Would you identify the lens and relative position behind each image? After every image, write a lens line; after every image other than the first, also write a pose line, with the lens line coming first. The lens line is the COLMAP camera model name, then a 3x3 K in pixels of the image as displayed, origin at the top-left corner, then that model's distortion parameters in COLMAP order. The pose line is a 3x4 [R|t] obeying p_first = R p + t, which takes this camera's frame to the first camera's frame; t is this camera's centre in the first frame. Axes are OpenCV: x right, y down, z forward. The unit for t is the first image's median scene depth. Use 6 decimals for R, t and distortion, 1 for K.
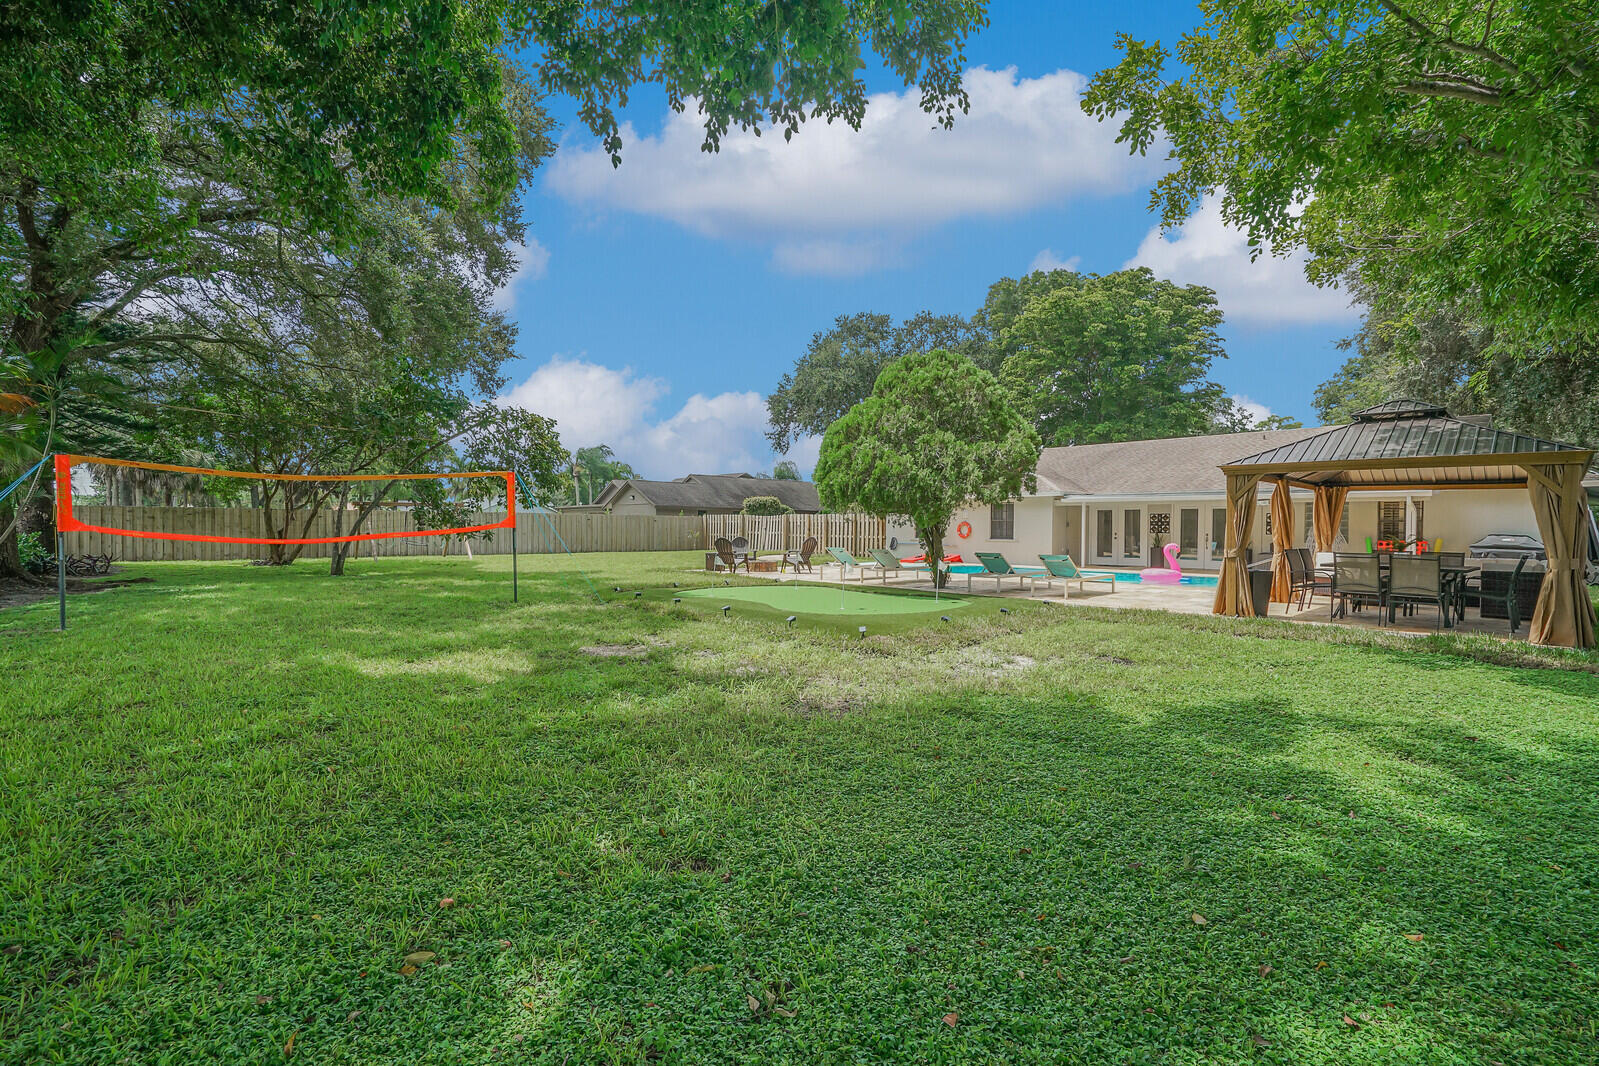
lens RADIAL K [[788.7, 0, 799.5], [0, 788.7, 533.0], [0, 0, 1]] dist [0.000640, 0.000505]
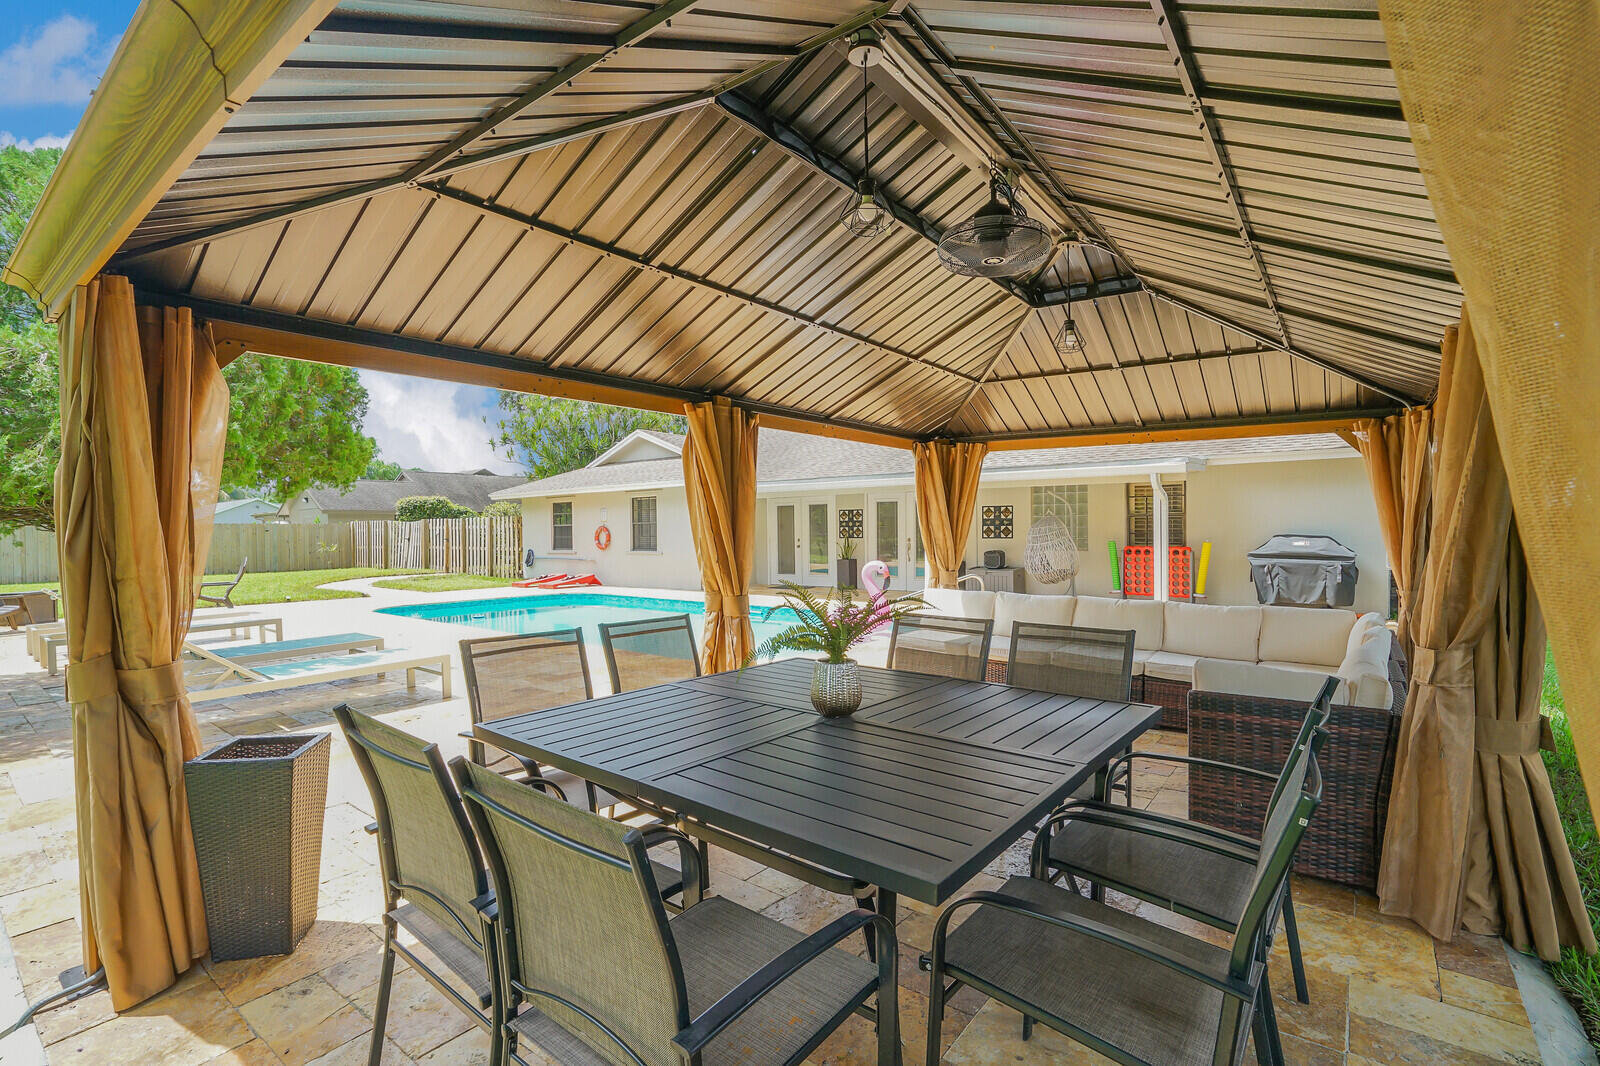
lens RADIAL K [[789.2, 0, 800.0], [0, 789.2, 533.0], [0, 0, 1]] dist [0.000640, 0.000505]
pose [[0.985305, -0.018928, 0.169750, 0.304386], [0.019049, 0.999818, 0.000915, -0.006018], [-0.169736, 0.002332, 0.985487, 0.342432]]
